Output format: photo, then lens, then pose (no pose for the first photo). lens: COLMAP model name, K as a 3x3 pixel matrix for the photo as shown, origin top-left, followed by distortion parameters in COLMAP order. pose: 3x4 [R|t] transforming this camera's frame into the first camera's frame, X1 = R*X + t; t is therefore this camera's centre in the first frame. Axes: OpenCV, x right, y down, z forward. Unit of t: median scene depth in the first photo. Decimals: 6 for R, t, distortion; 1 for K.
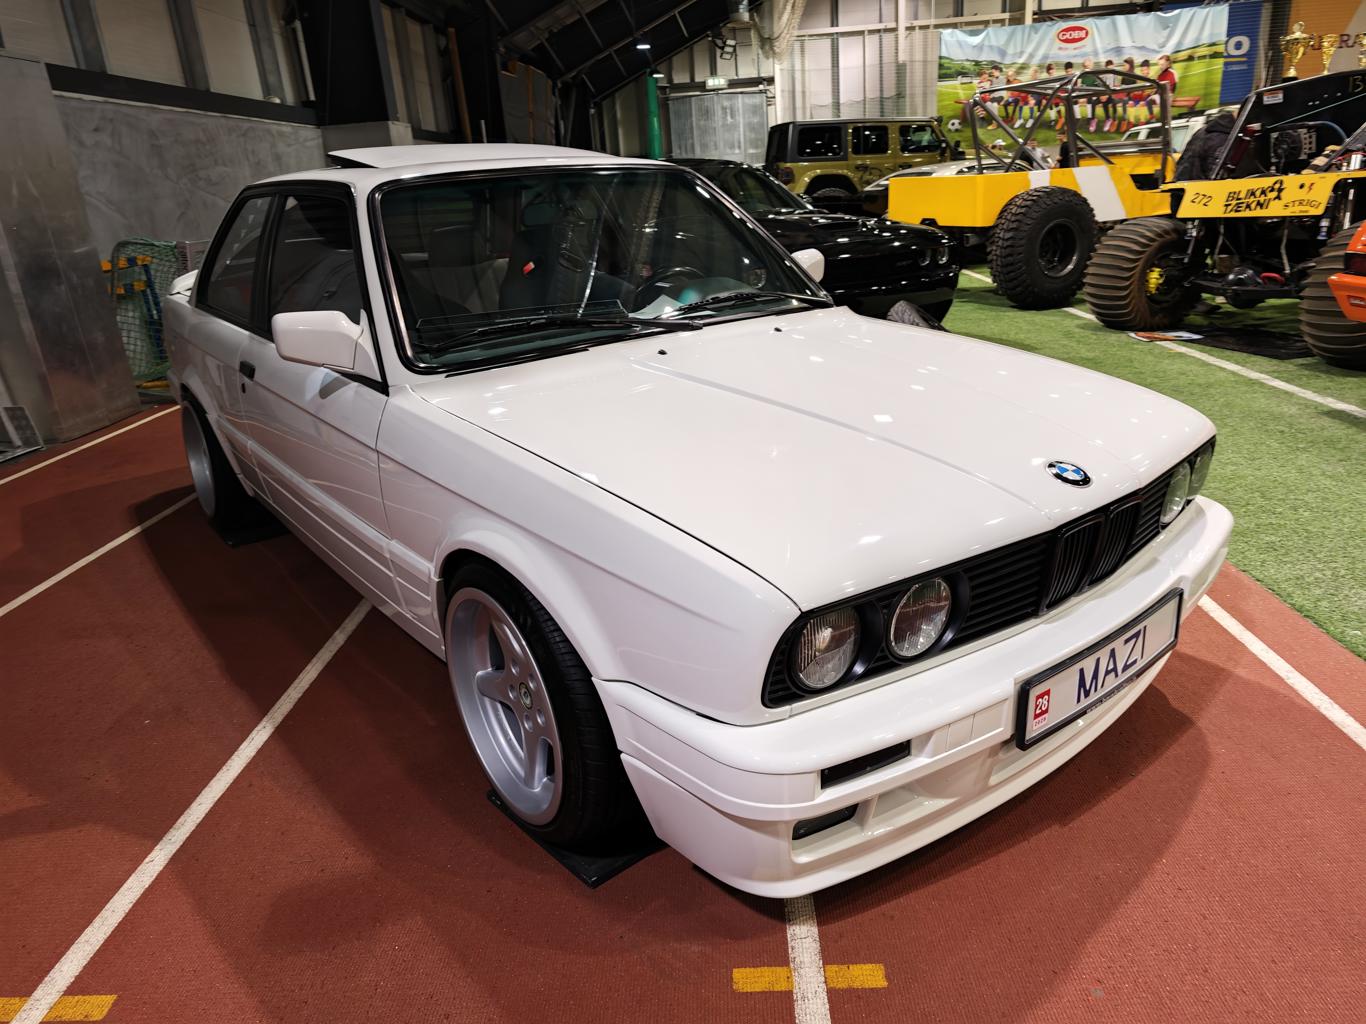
lens RADIAL K [[934.7, 0, 709.0], [0, 934.7, 511.2], [0, 0, 1]] dist [0.002198, -0.002485]
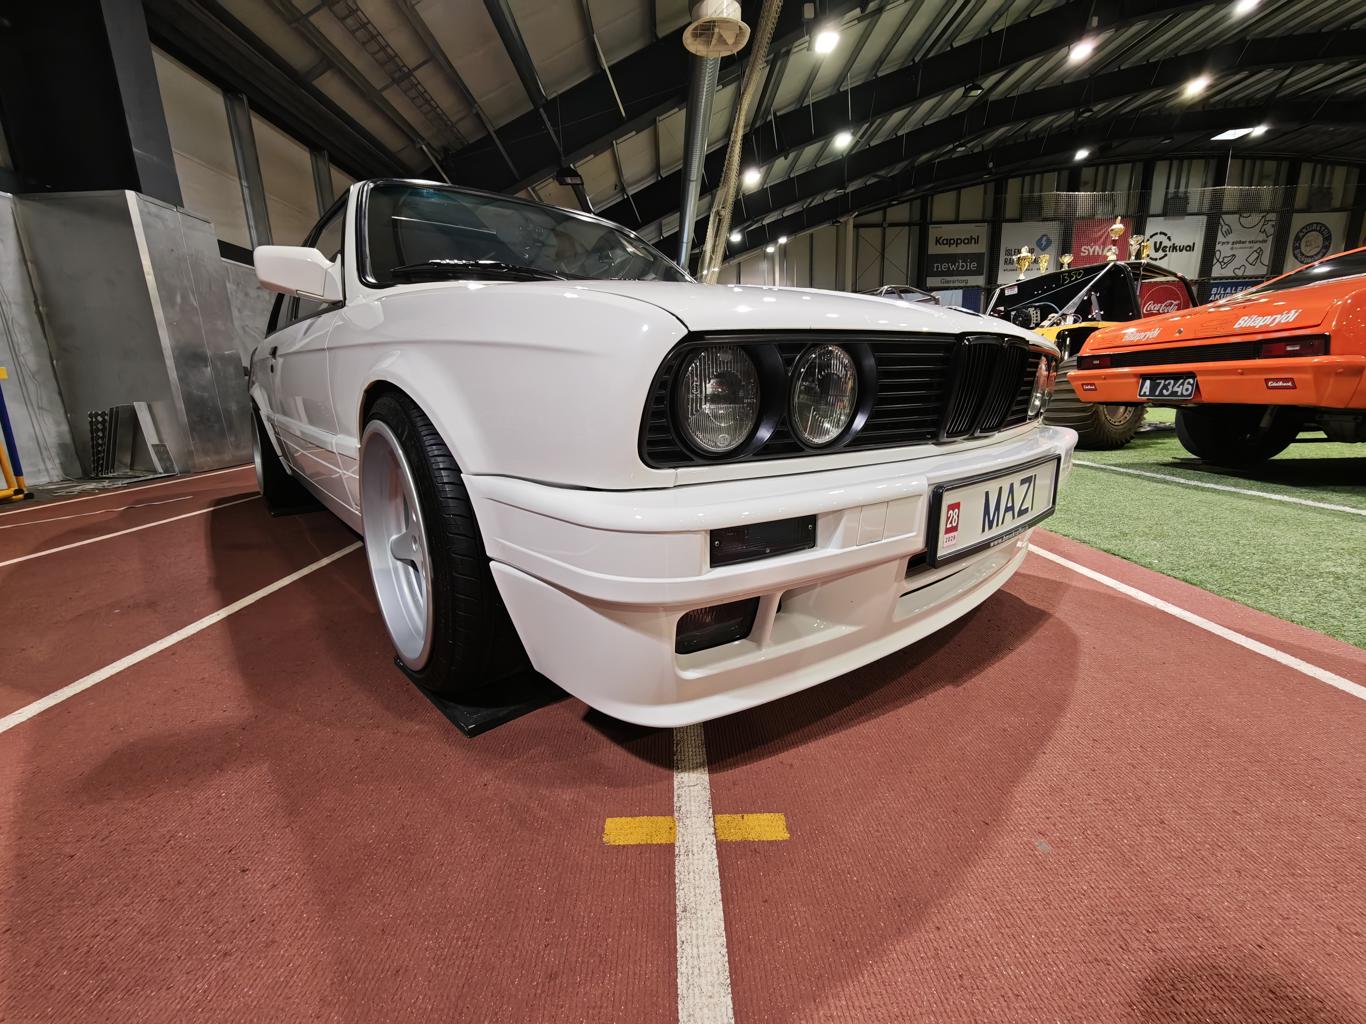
lens RADIAL K [[567.0, 0, 679.7], [0, 567.0, 510.6], [0, 0, 1]] dist [0.001322, -0.000291]
pose [[0.999126, 0.026051, 0.032704, 0.038822], [-0.021644, 0.991466, -0.128554, 0.159344], [-0.035774, 0.127733, 0.991163, 0.260368]]
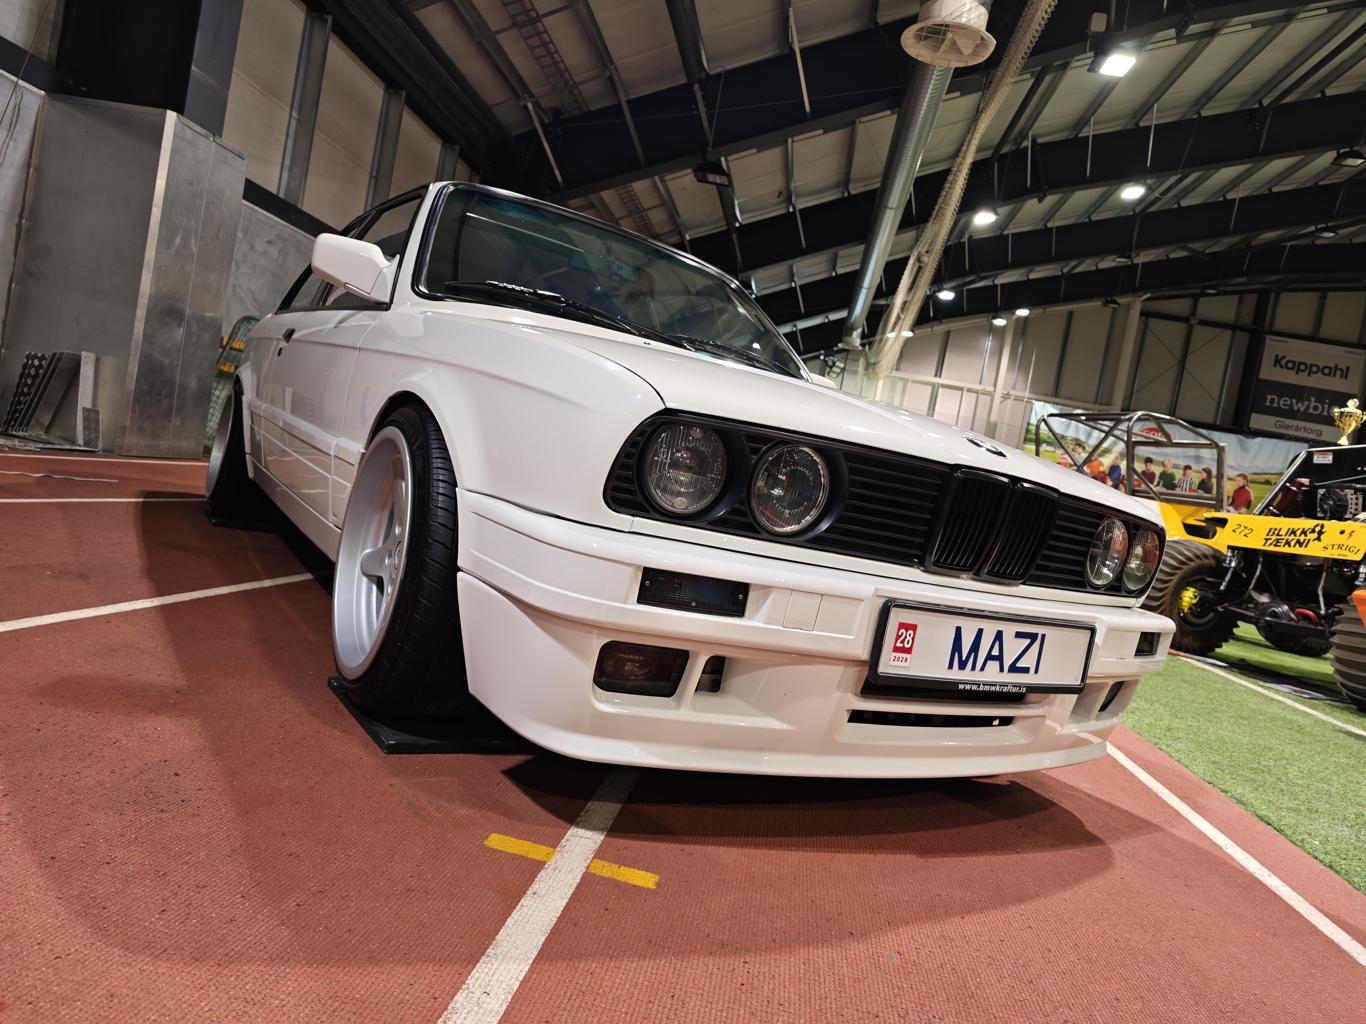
lens RADIAL K [[934.7, 0, 692.1], [0, 934.7, 506.0], [0, 0, 1]] dist [0.002198, -0.002485]
pose [[0.962618, 0.250322, -0.103470, 0.124787], [-0.270038, 0.916707, -0.294496, 0.238495], [0.021133, 0.311428, 0.950035, 0.046933]]
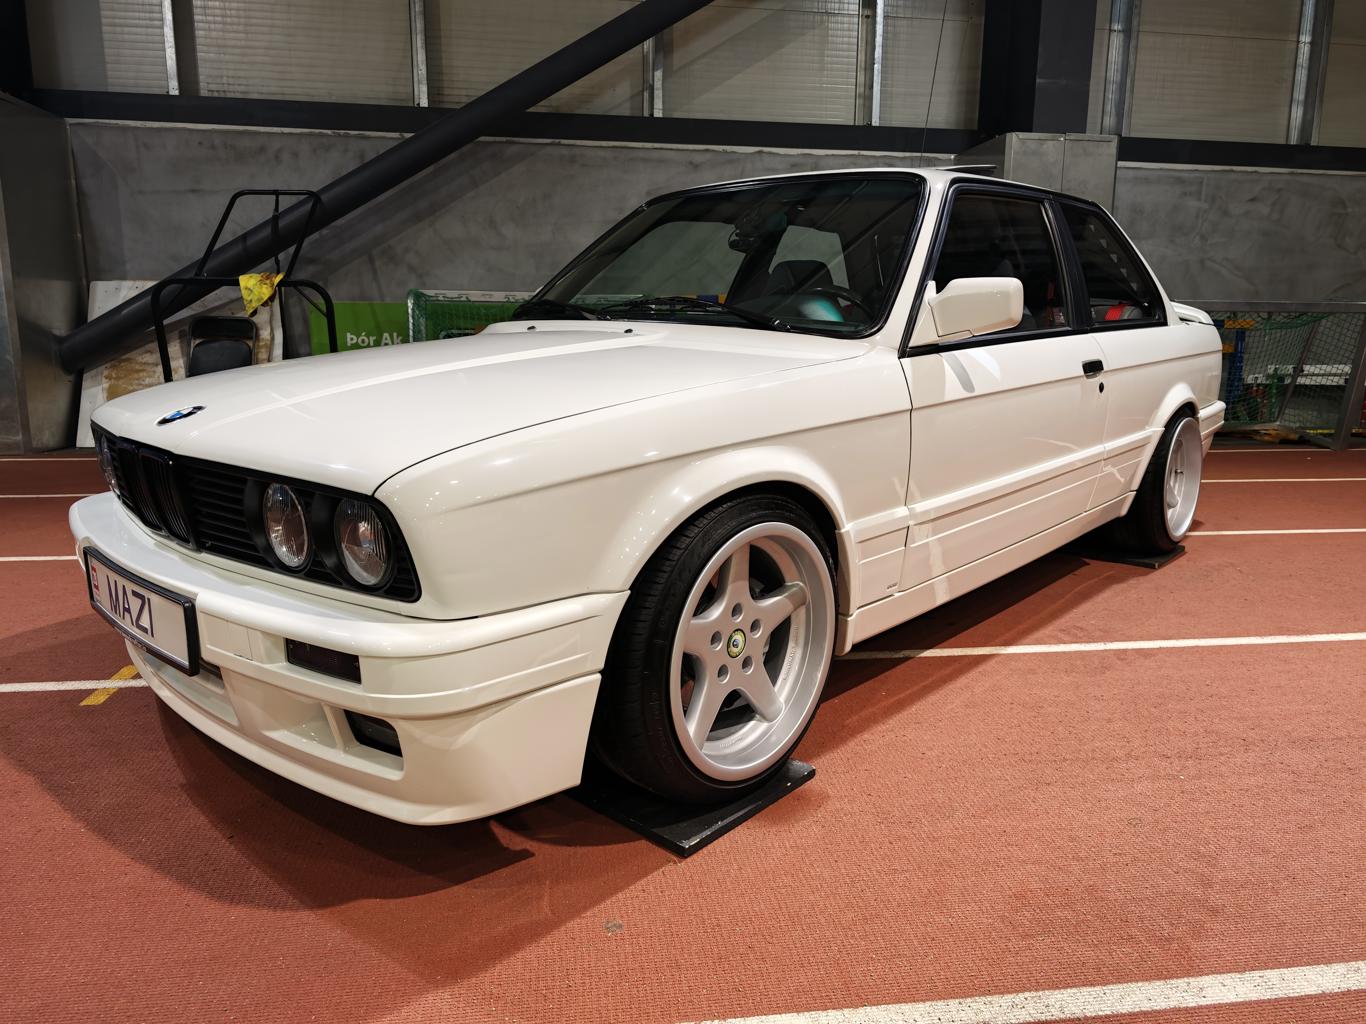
lens RADIAL K [[934.7, 0, 688.8], [0, 934.7, 503.3], [0, 0, 1]] dist [0.002198, -0.002485]
pose [[0.139641, 0.250672, -0.957948, 0.896623], [-0.349520, 0.917633, 0.189173, -0.207628], [0.926464, 0.308405, 0.215754, 0.809935]]
